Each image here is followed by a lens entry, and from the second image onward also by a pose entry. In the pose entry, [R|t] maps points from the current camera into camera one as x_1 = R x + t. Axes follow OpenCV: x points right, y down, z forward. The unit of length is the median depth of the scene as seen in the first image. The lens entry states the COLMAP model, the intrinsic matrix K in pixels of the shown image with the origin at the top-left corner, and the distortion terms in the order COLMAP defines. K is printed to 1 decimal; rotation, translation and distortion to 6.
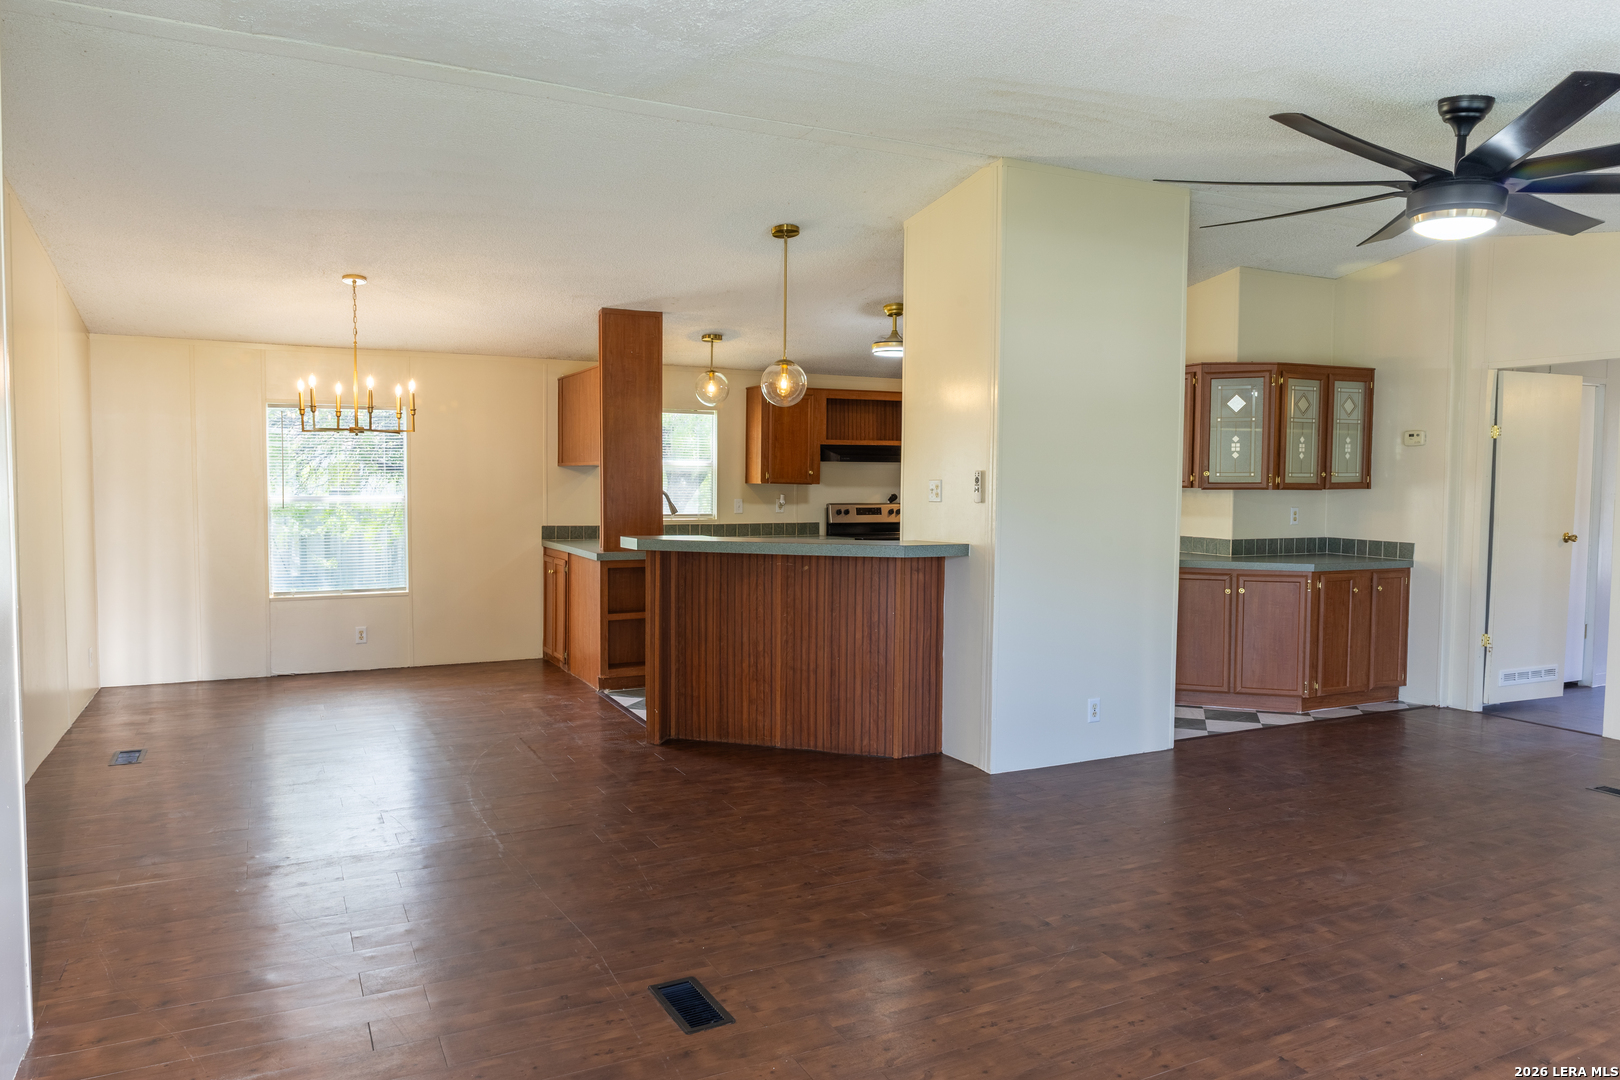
lens RADIAL K [[1080.6, 0, 810.0], [0, 1080.6, 540.0], [0, 0, 1]] dist [0.005839, -0.001622]
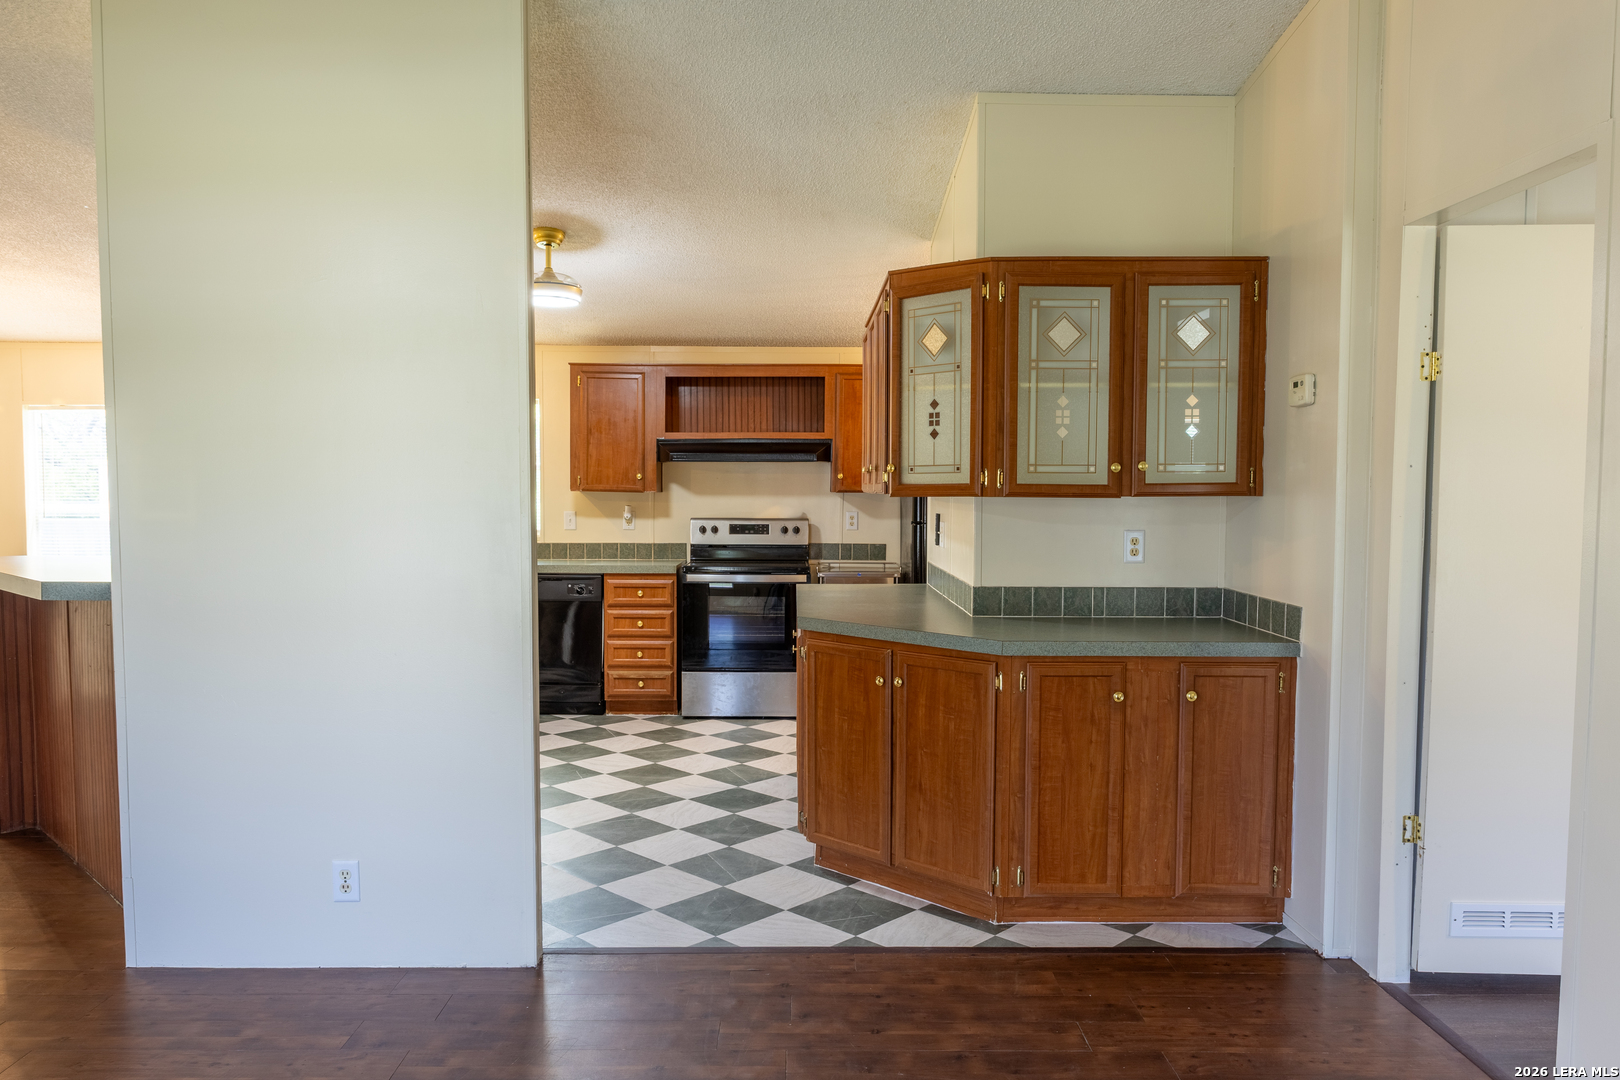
lens RADIAL K [[1124.0, 0, 802.6], [0, 1124.0, 558.1], [0, 0, 1]] dist [-0.001377, -0.001715]
pose [[0.898405, 0.023309, -0.438549, 0.556833], [-0.022673, 0.999721, 0.006689, -0.016824], [0.438582, 0.003933, 0.898682, 0.433635]]
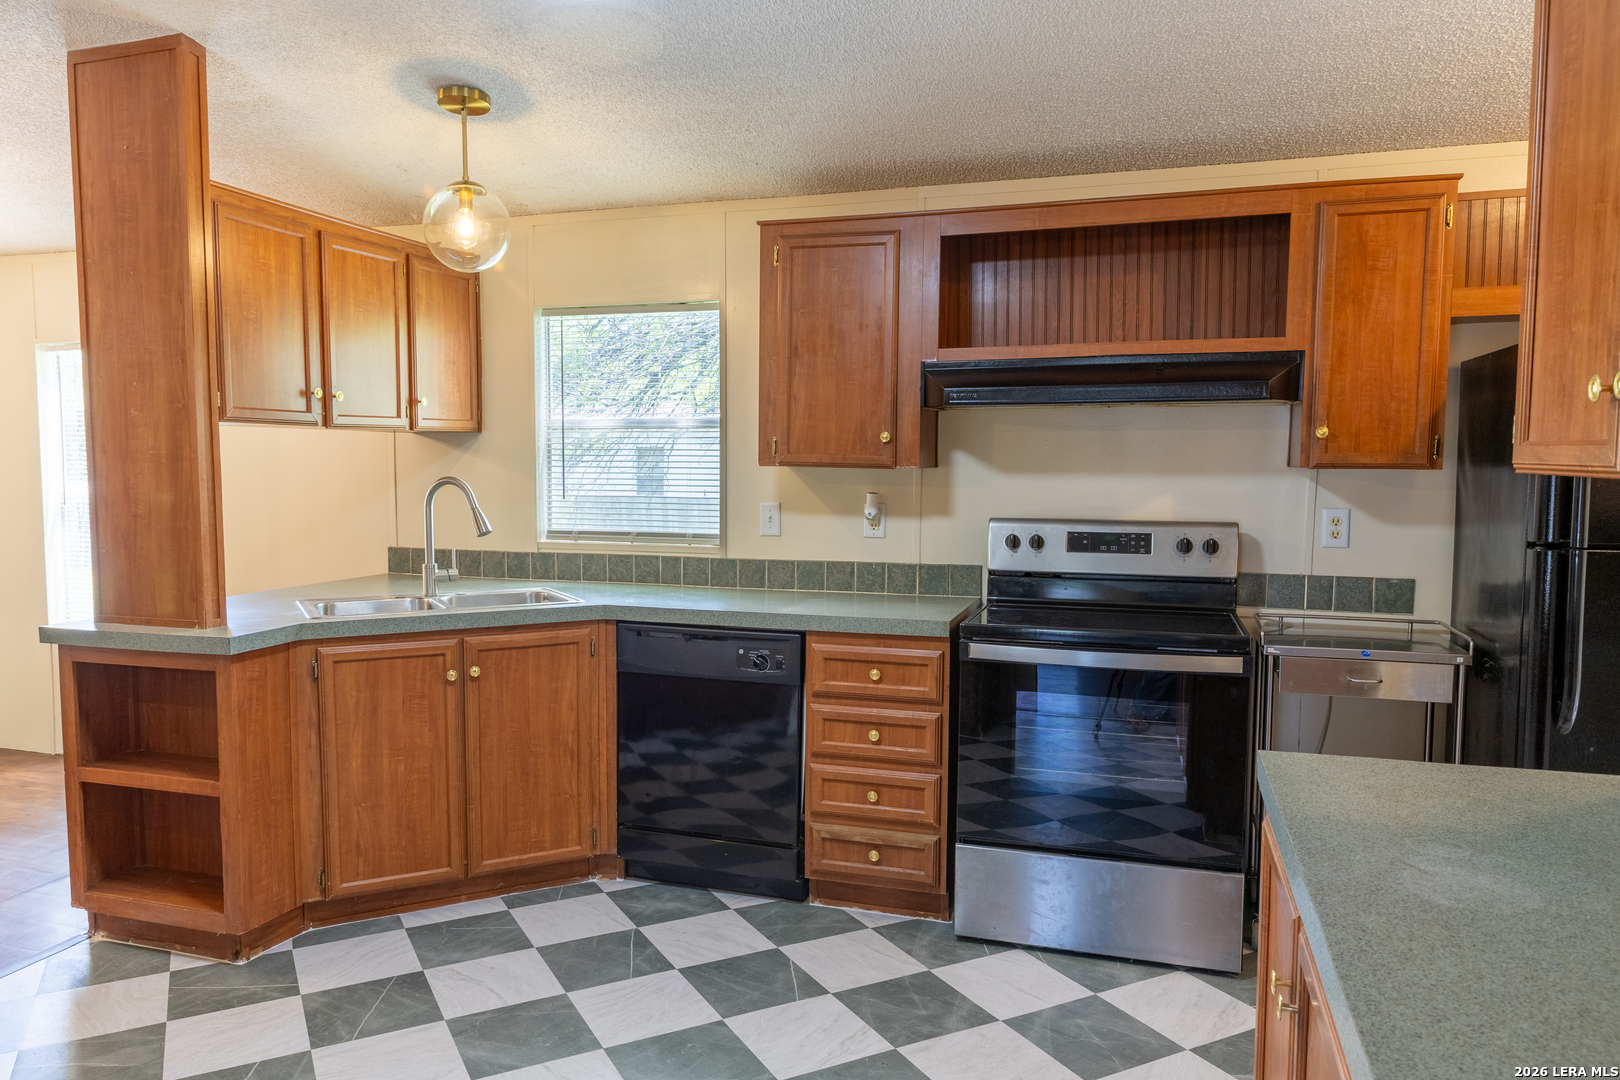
lens RADIAL K [[1133.2, 0, 769.2], [0, 1133.2, 543.7], [0, 0, 1]] dist [0.000471, -0.002273]
pose [[0.703421, 0.047238, -0.709202, 0.320647], [-0.036752, 0.998872, 0.030079, -0.044093], [0.709822, 0.004906, 0.704364, 0.859546]]
